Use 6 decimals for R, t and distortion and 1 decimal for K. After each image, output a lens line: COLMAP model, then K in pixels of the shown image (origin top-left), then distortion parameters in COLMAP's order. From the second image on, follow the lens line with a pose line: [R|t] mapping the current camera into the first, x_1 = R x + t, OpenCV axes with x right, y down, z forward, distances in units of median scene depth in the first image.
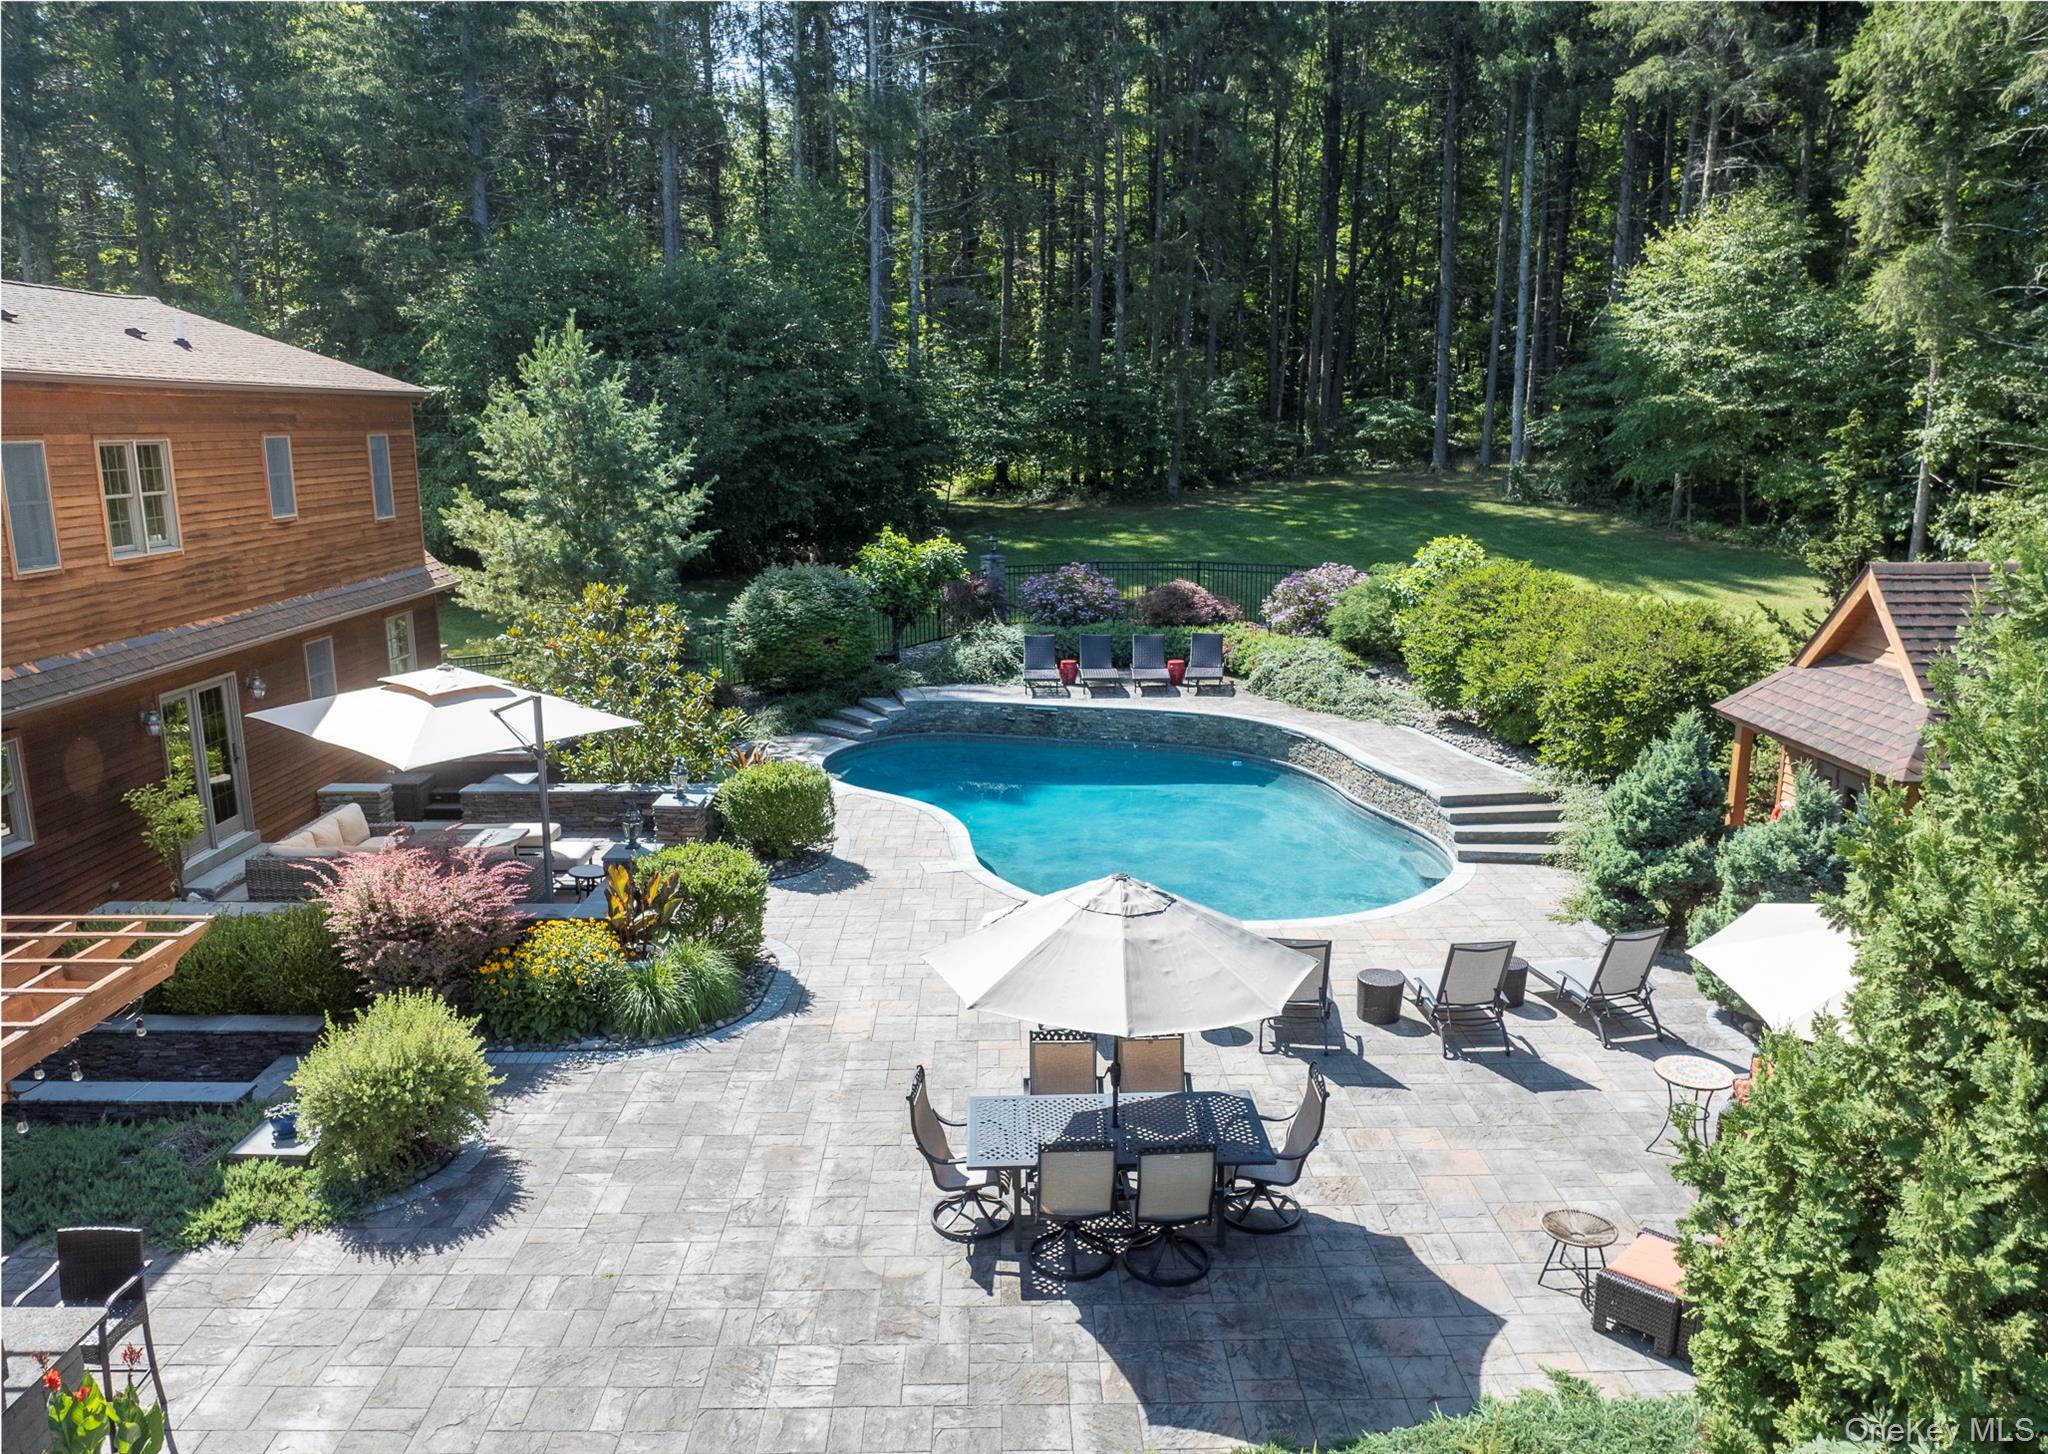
lens RADIAL K [[1452.5, 0, 1019.6], [0, 1452.5, 815.7], [0, 0, 1]] dist [-0.039526, 0.001657]
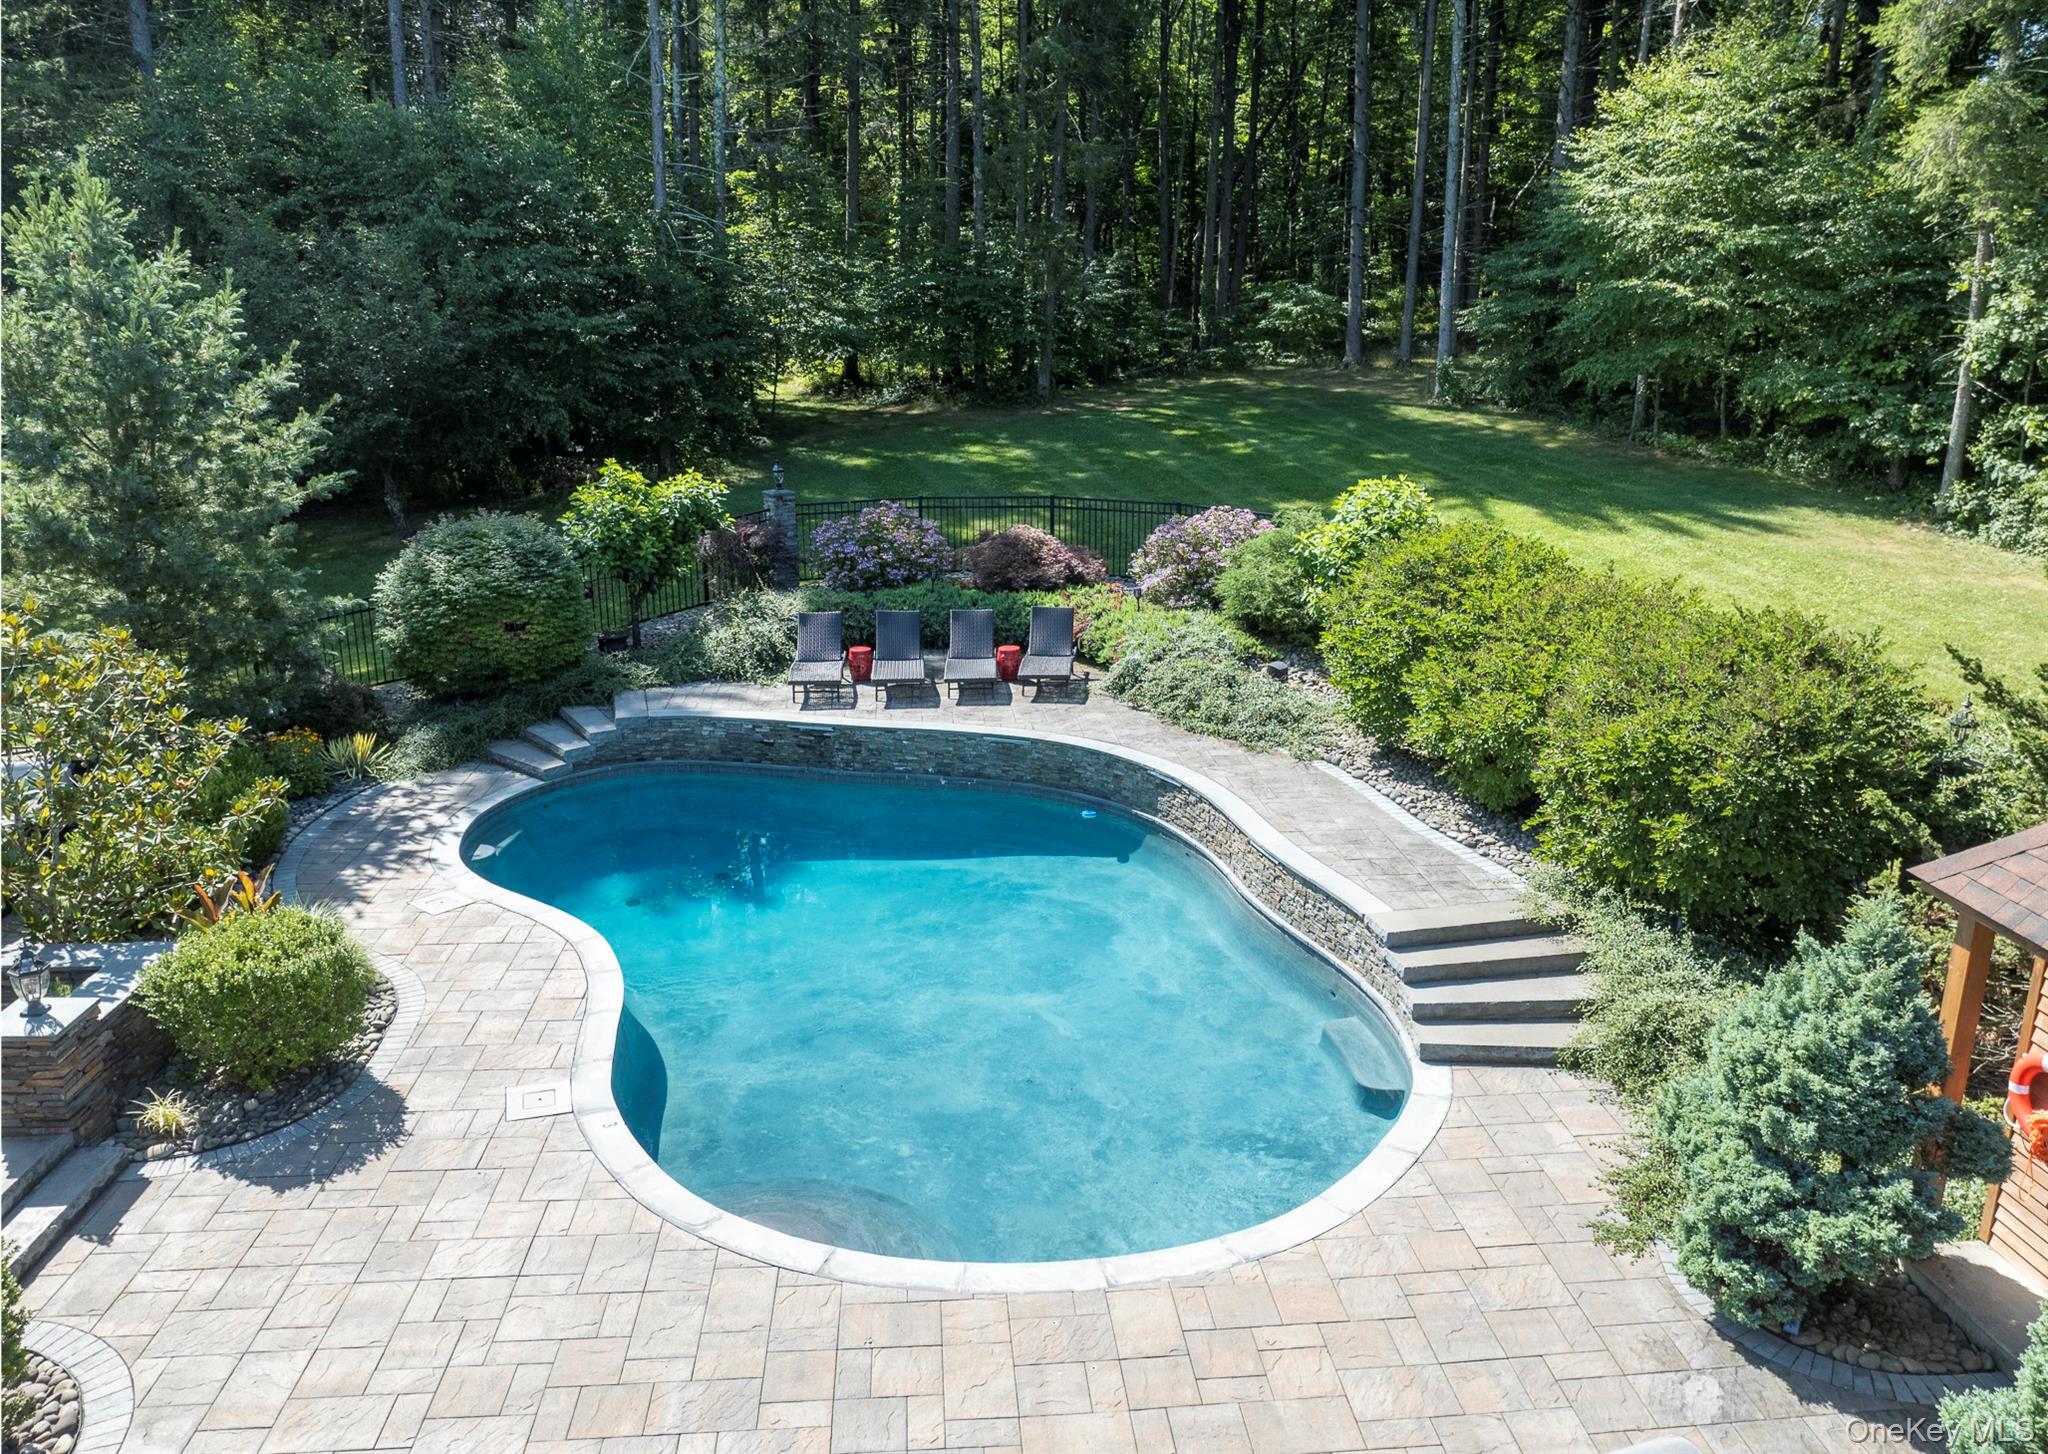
lens RADIAL K [[1452.5, 0, 1023.4], [0, 1452.5, 732.8], [0, 0, 1]] dist [-0.039526, 0.001657]
pose [[0.997896, -0.015024, 0.063067, 0.064405], [0.013652, 0.999662, 0.022124, -0.074689], [-0.063378, -0.021217, 0.997764, 0.259343]]
